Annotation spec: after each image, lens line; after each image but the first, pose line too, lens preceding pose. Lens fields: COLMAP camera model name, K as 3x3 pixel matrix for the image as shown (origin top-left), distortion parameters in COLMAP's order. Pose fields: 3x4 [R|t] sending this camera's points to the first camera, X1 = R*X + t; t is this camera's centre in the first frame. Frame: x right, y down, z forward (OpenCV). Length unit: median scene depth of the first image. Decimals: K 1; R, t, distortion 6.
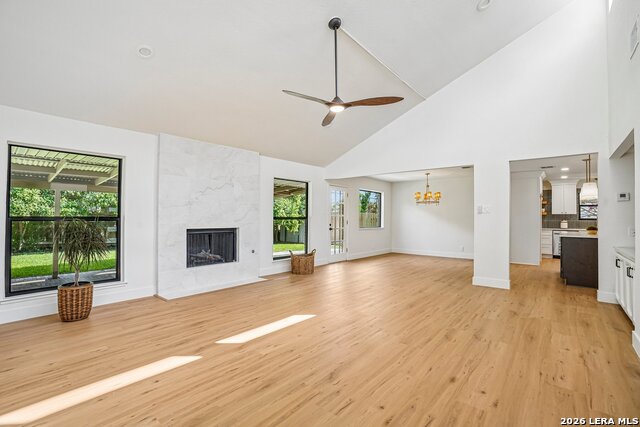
lens RADIAL K [[295.7, 0, 320.9], [0, 295.7, 212.5], [0, 0, 1]] dist [-0.067518, 0.025874]
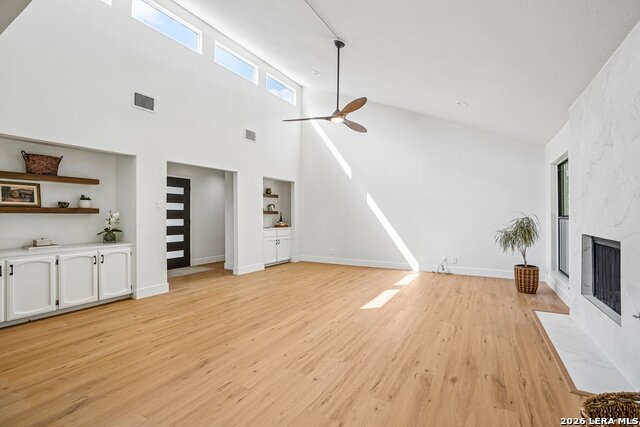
lens RADIAL K [[295.7, 0, 320.9], [0, 295.7, 212.5], [0, 0, 1]] dist [-0.067518, 0.025874]
pose [[-0.983988, -0.003902, -0.178190, 0.303444], [0.000468, 0.999700, -0.024472, 0.031264], [0.178232, -0.024164, -0.983692, 1.998274]]
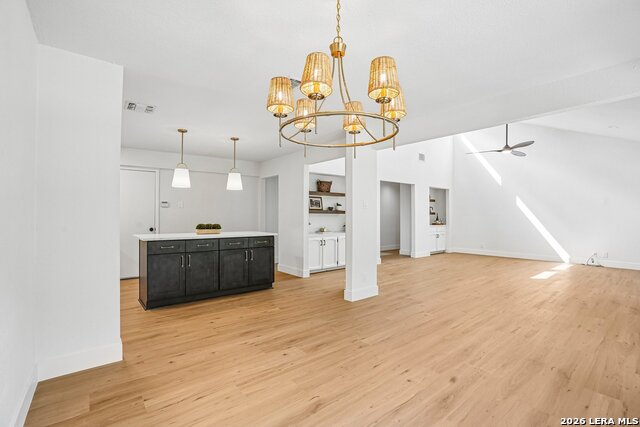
lens RADIAL K [[295.7, 0, 320.9], [0, 295.7, 212.5], [0, 0, 1]] dist [-0.067518, 0.025874]
pose [[-0.983275, -0.005379, 0.182045, 0.767159], [-0.010356, 0.999598, -0.026400, 0.052383], [-0.181830, -0.027844, -0.982936, 2.686870]]
